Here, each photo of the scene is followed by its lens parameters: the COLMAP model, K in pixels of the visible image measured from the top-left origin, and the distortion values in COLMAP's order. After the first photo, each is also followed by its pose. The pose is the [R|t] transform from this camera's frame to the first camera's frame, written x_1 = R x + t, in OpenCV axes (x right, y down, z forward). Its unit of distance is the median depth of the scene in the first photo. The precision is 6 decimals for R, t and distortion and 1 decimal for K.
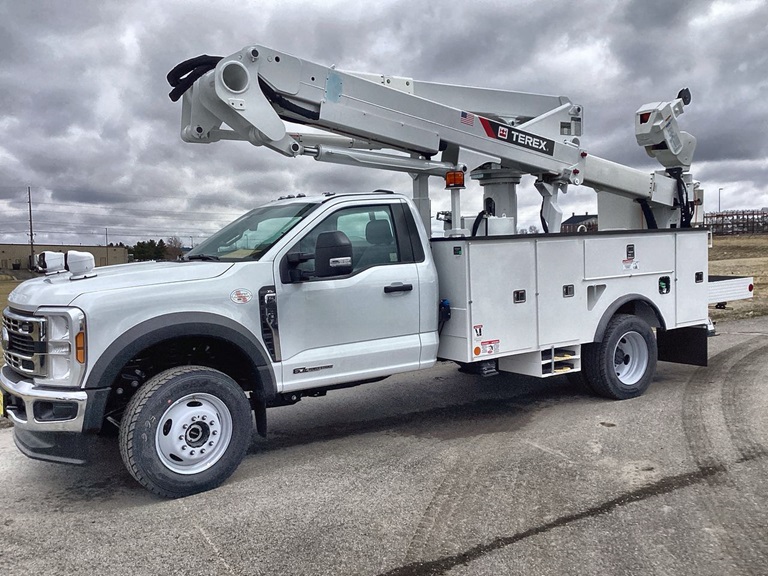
lens RADIAL K [[697.7, 0, 391.4], [0, 697.7, 285.2], [0, 0, 1]] dist [0.034256, 0.000000]
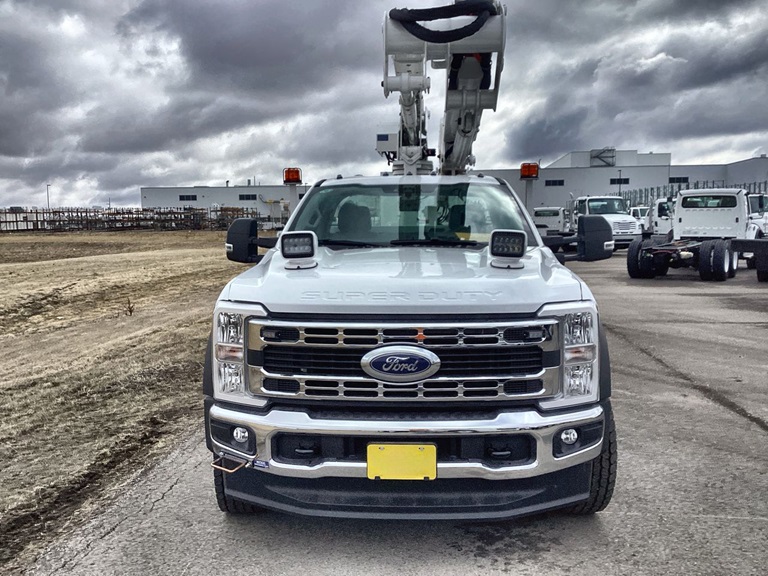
lens RADIAL K [[697.7, 0, 386.2], [0, 697.7, 286.6], [0, 0, 1]] dist [0.034256, 0.000000]
pose [[0.607498, -0.044057, 0.793099, -0.956399], [0.039039, 0.998910, 0.025588, -0.010449], [-0.793362, 0.015417, 0.608555, 0.554922]]
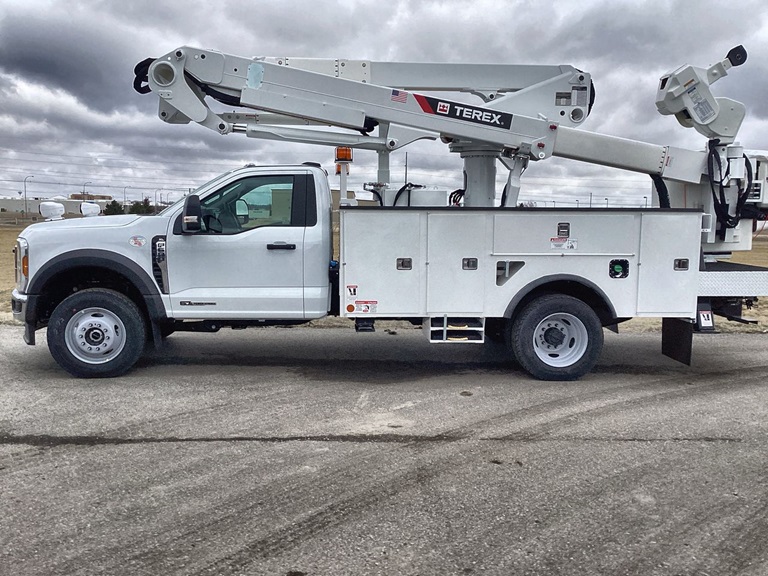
lens RADIAL K [[697.7, 0, 383.7], [0, 697.7, 289.2], [0, 0, 1]] dist [0.034256, 0.000000]
pose [[0.868059, 0.103823, -0.485483, 0.754237], [-0.074960, 0.994087, 0.078560, -0.030240], [0.490769, -0.031803, 0.870709, 0.048134]]
